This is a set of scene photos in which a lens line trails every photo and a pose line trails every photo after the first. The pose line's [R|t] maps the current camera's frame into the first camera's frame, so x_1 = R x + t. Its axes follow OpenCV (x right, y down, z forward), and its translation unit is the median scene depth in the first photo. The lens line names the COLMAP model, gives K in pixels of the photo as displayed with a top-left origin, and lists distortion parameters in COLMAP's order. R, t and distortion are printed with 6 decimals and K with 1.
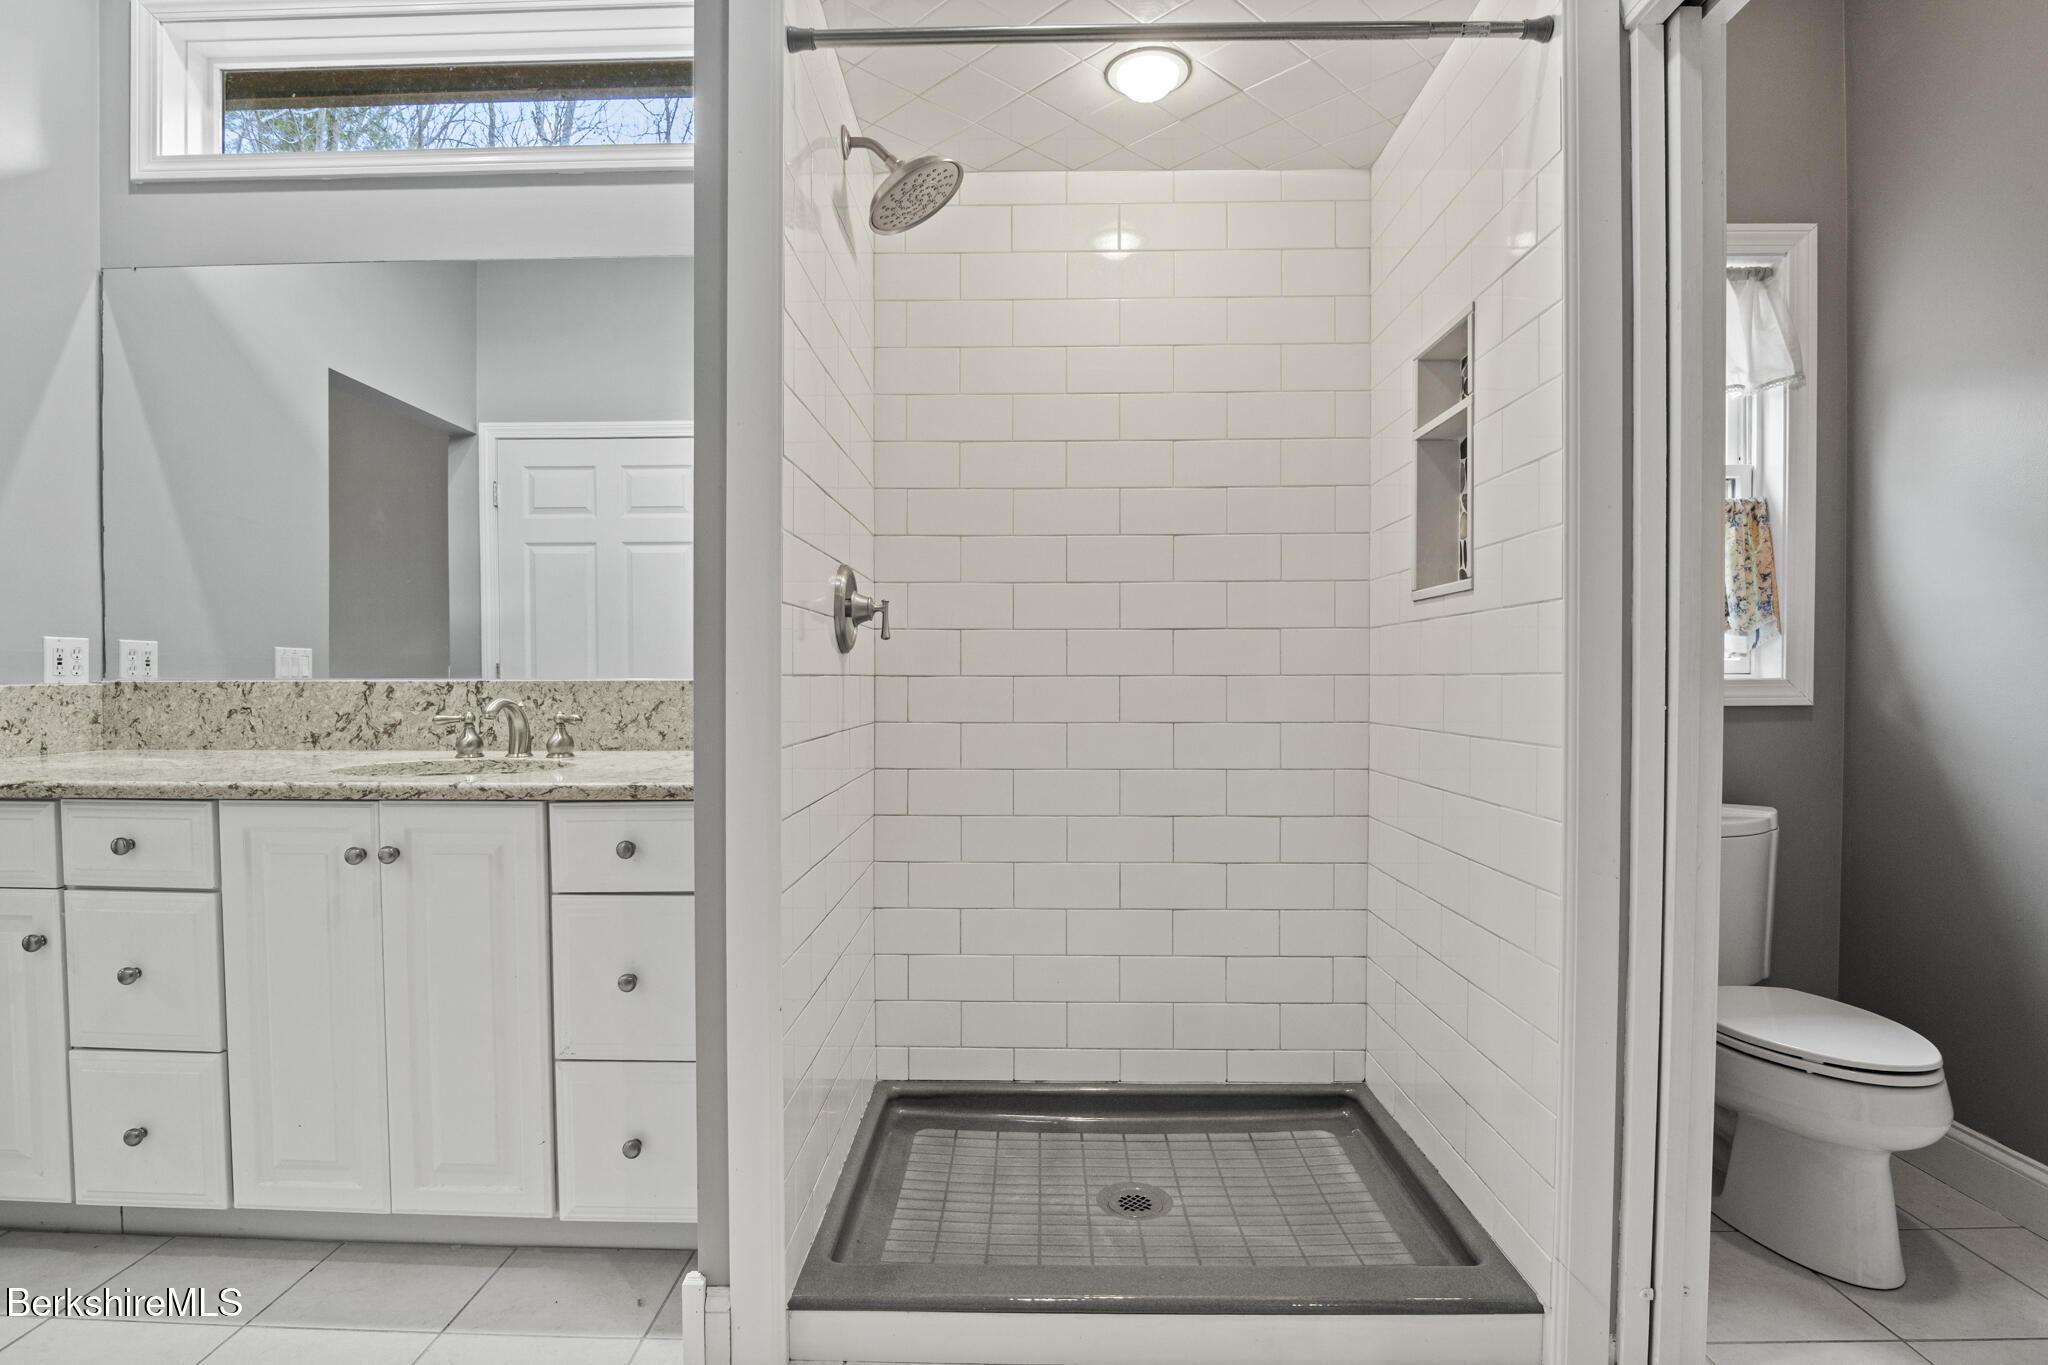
lens RADIAL K [[1031.9, 0, 1016.2], [0, 1031.9, 682.3], [0, 0, 1]] dist [-0.017273, -0.004898]
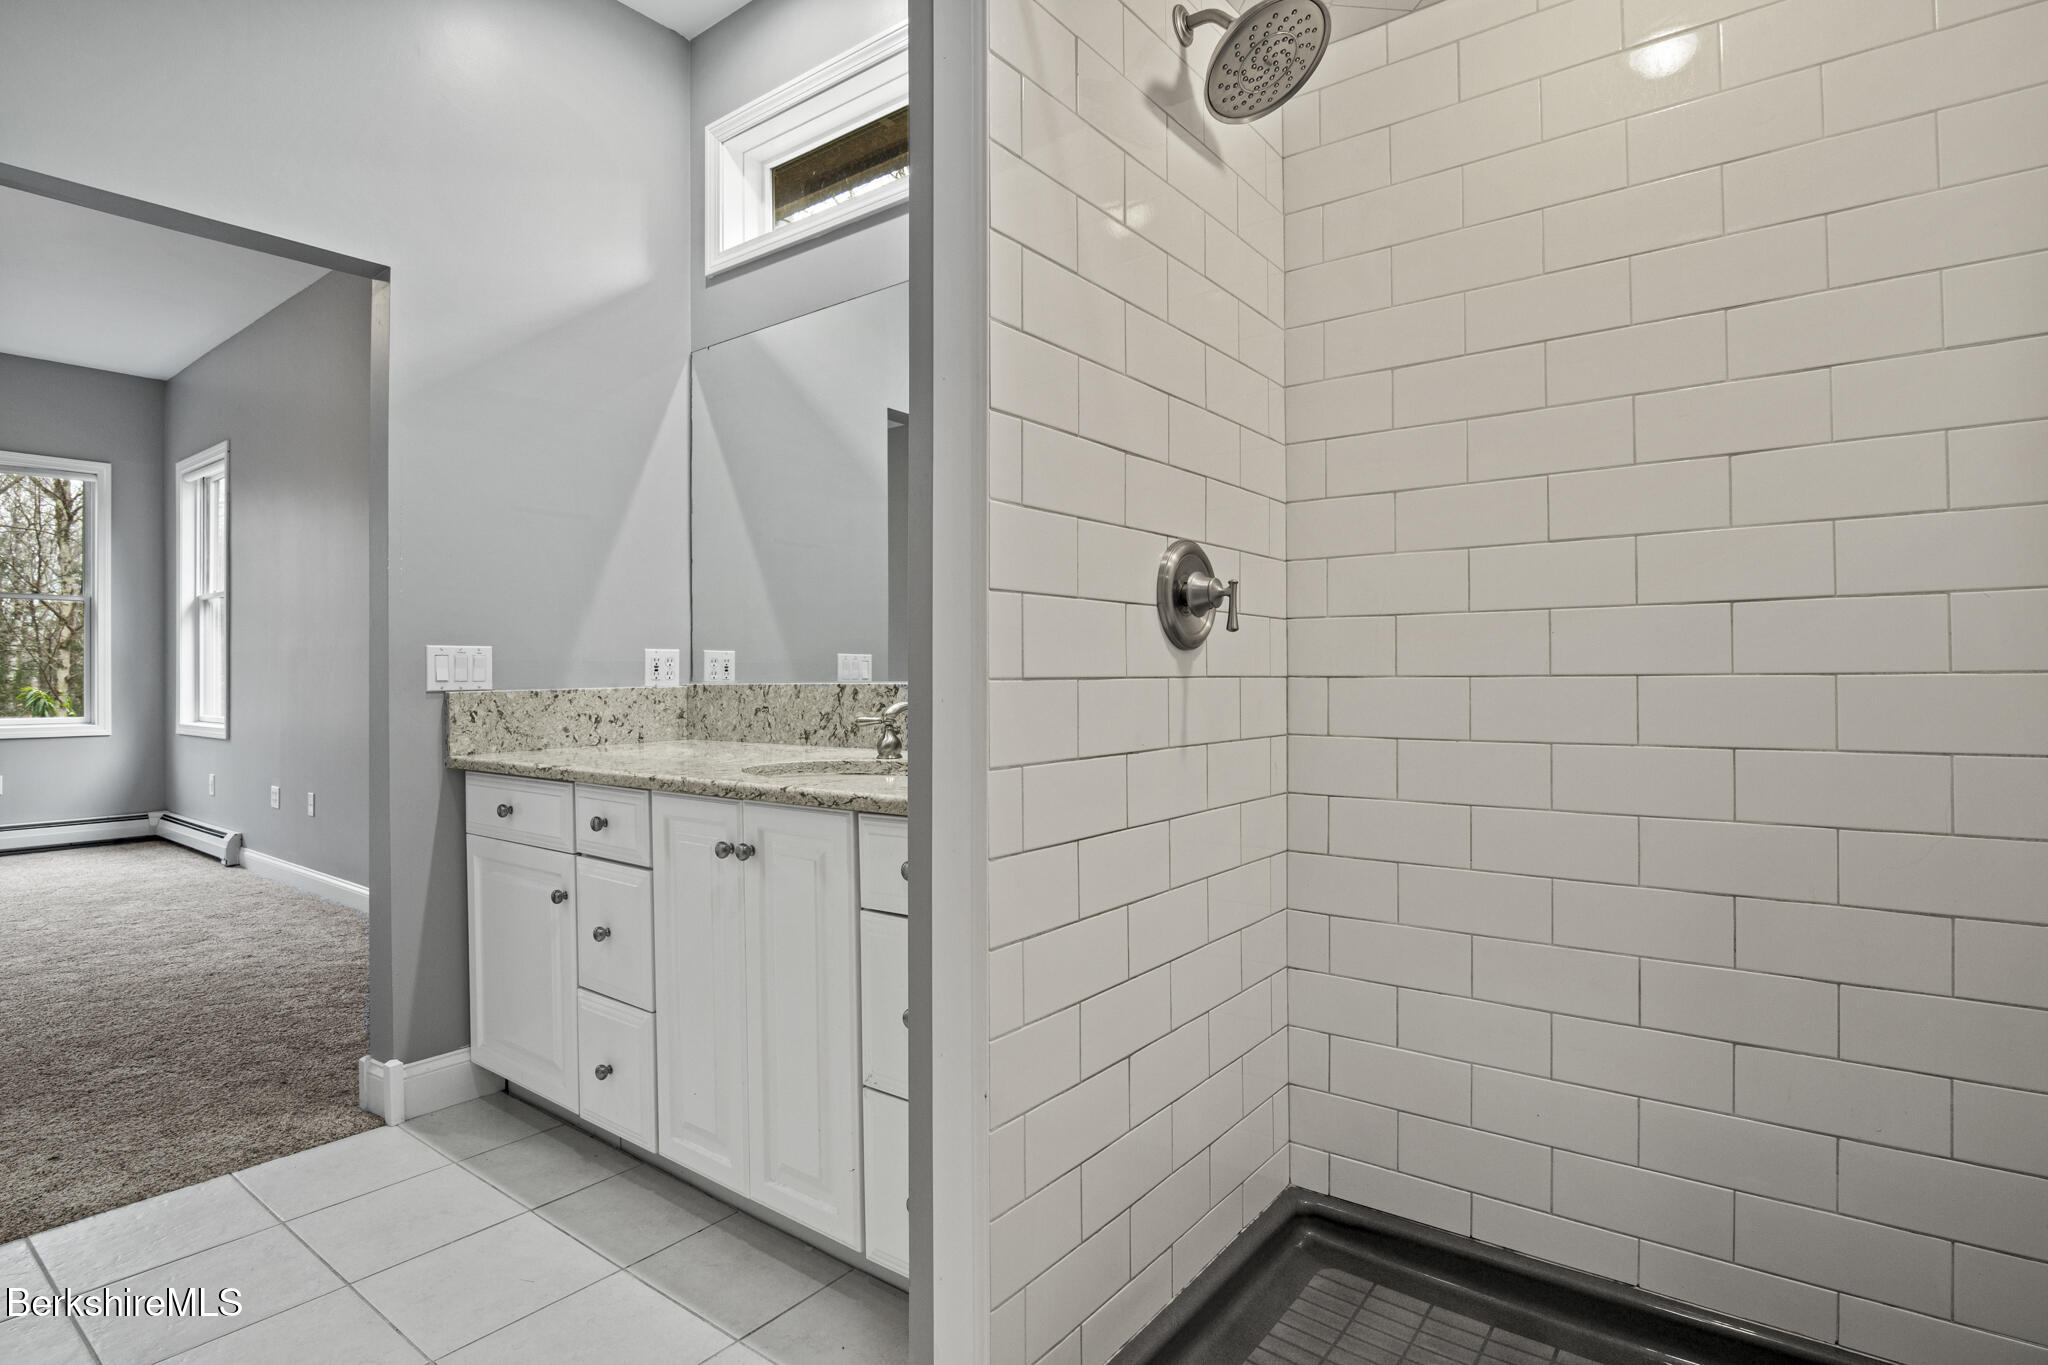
lens RADIAL K [[1031.9, 0, 1028.0], [0, 1031.9, 660.3], [0, 0, 1]] dist [-0.017273, -0.004898]
pose [[0.807809, -0.014341, -0.589270, 0.182257], [0.002498, 0.999778, -0.020907, -0.002848], [0.589439, 0.015417, 0.807666, 0.243170]]
